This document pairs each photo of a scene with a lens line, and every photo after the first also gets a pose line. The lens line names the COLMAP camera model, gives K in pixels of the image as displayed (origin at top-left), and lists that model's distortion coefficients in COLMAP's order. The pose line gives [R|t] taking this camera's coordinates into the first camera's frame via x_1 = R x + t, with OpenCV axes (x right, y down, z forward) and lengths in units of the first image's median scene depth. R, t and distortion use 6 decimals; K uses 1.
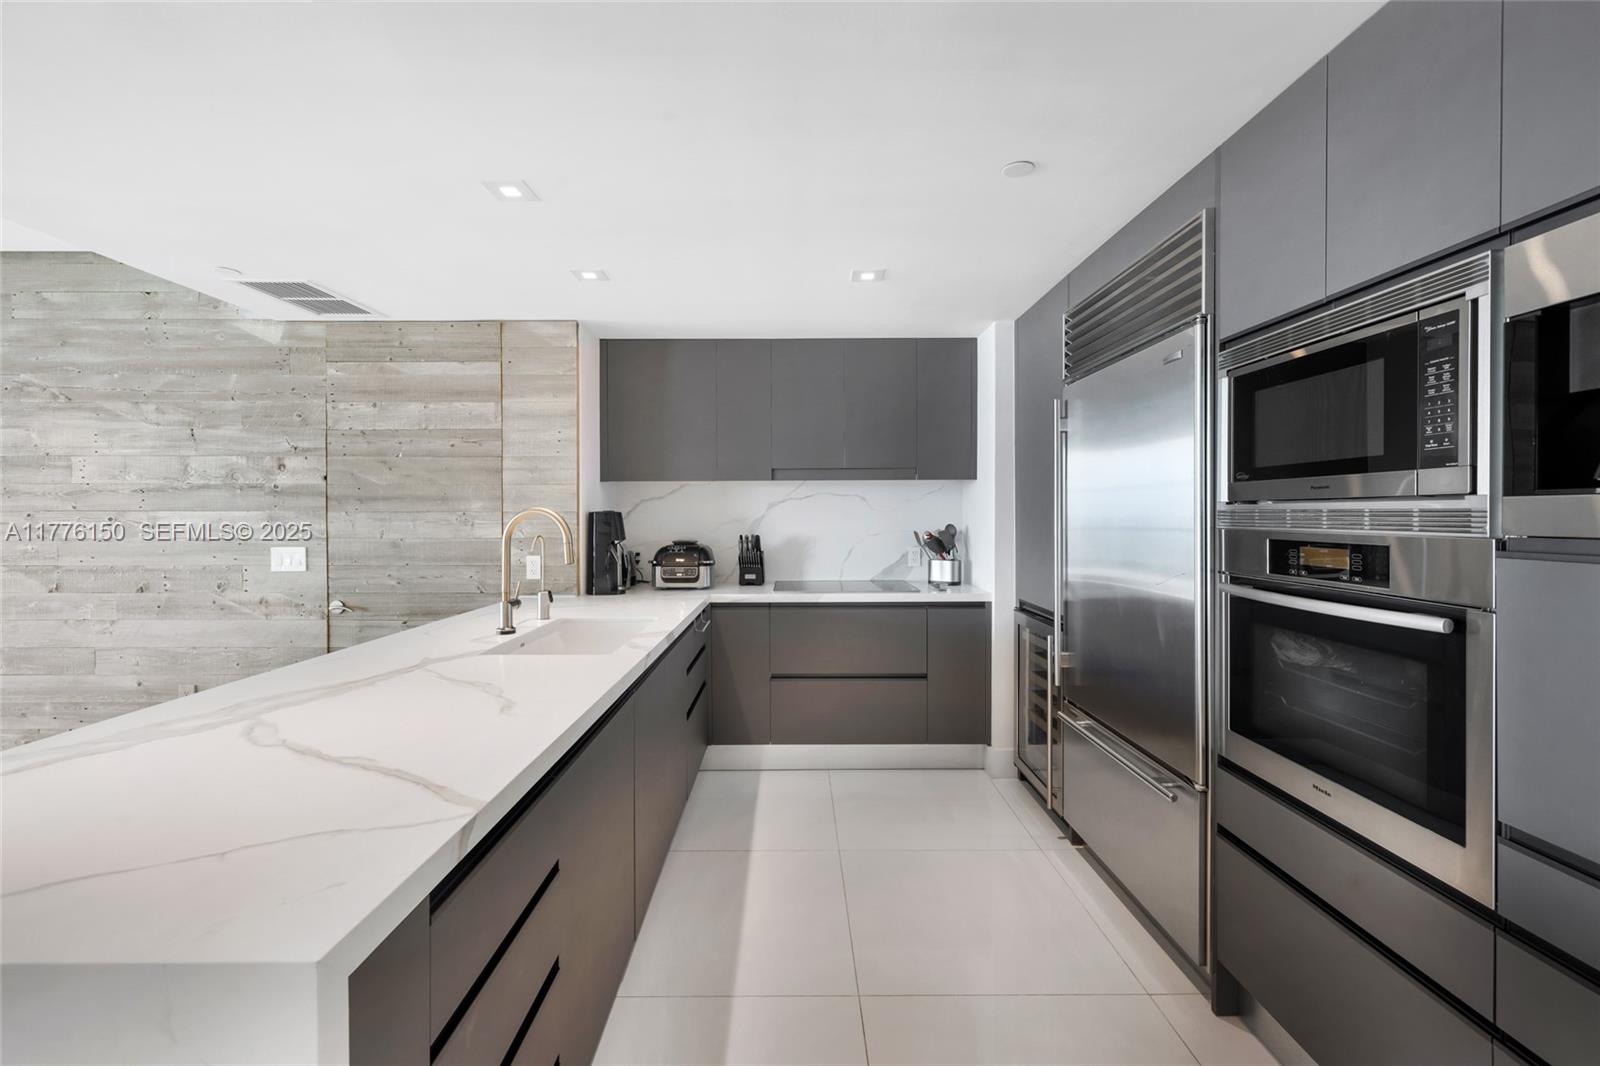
lens RADIAL K [[671.8, 0, 798.0], [0, 671.8, 521.5], [0, 0, 1]] dist [0.001828, 0.000224]
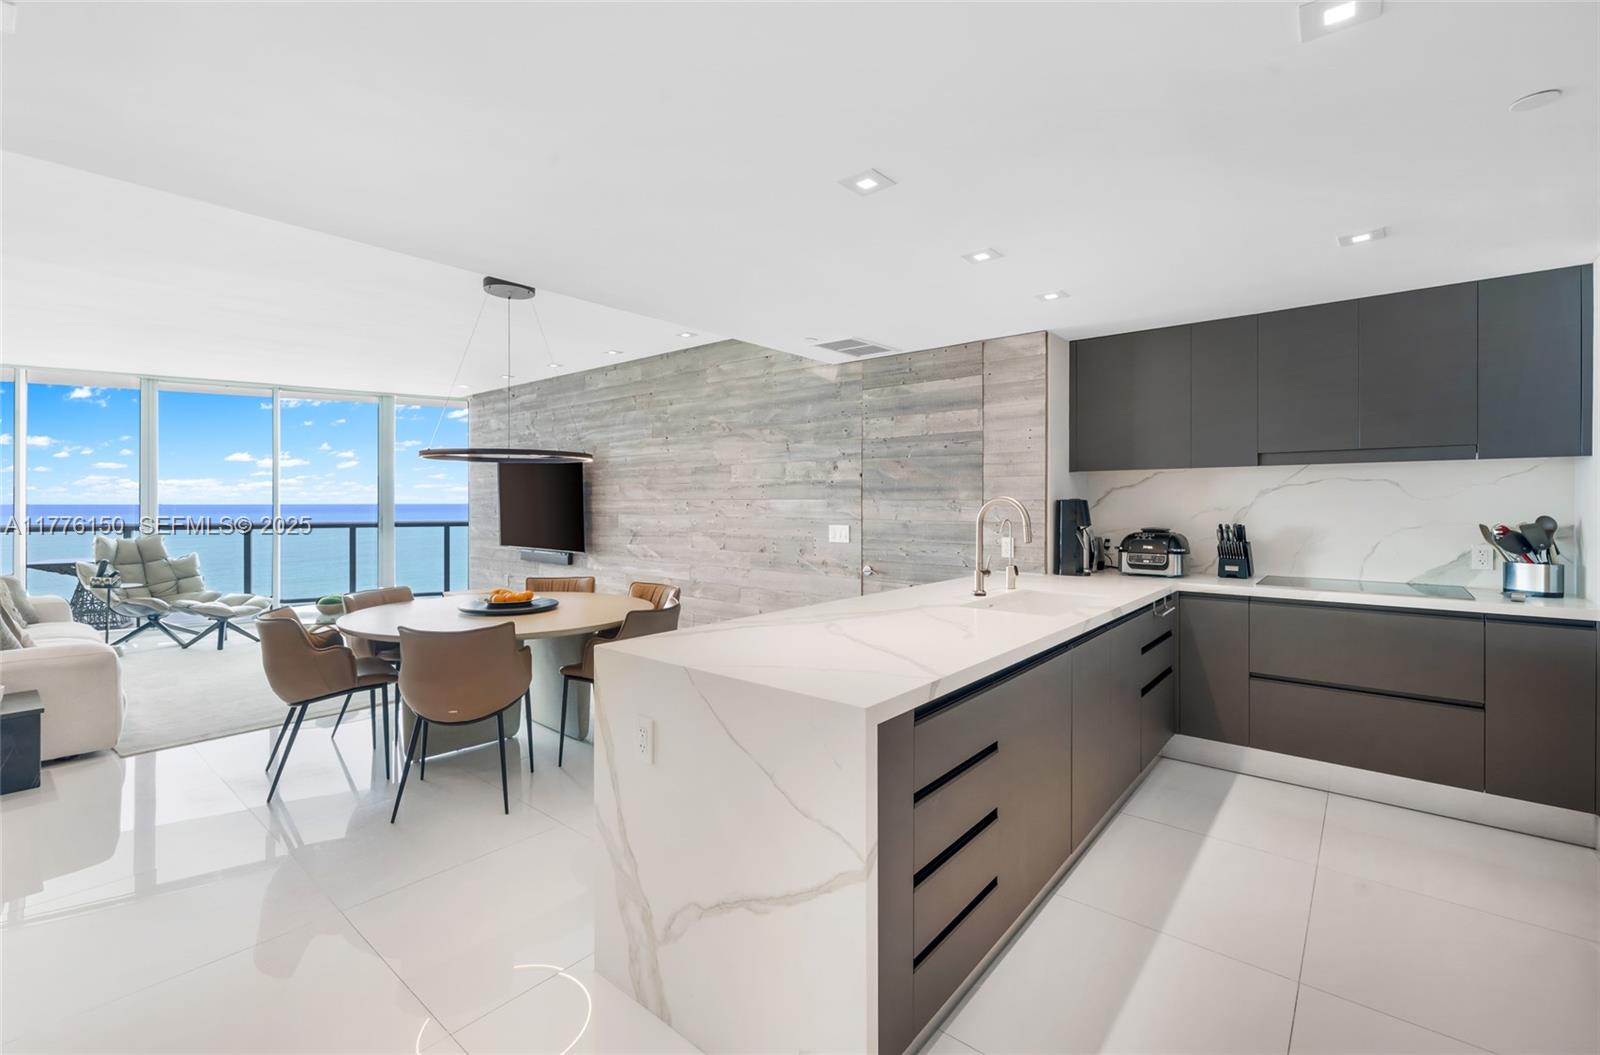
lens RADIAL K [[690.5, 0, 794.6], [0, 690.5, 504.5], [0, 0, 1]] dist [0.000096, -0.000045]
pose [[0.763134, 0.004065, -0.646227, 0.098674], [-0.008499, 0.999957, -0.003747, 0.001321], [0.646184, 0.008352, 0.763136, -0.154778]]
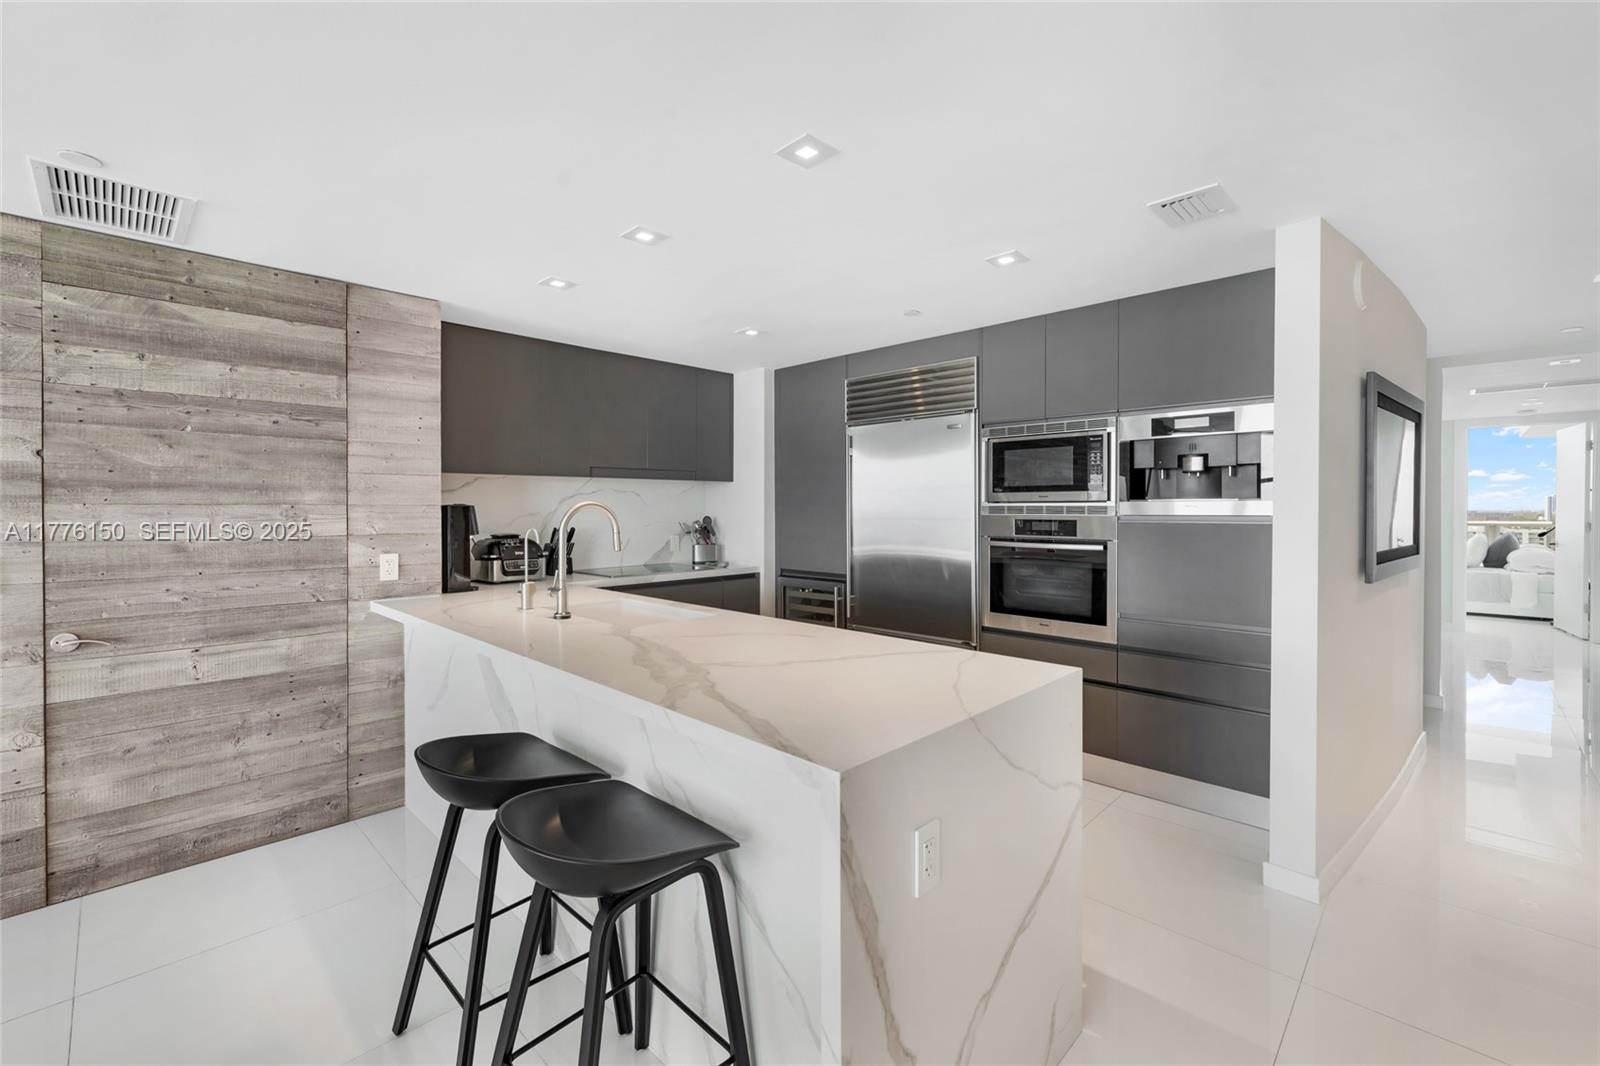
lens RADIAL K [[671.8, 0, 798.0], [0, 671.8, 521.5], [0, 0, 1]] dist [0.001828, 0.000224]
pose [[0.700764, -0.012875, 0.713277, -0.651681], [0.007432, 0.999915, 0.010747, 0.002052], [-0.713354, -0.002230, 0.700800, -0.015388]]
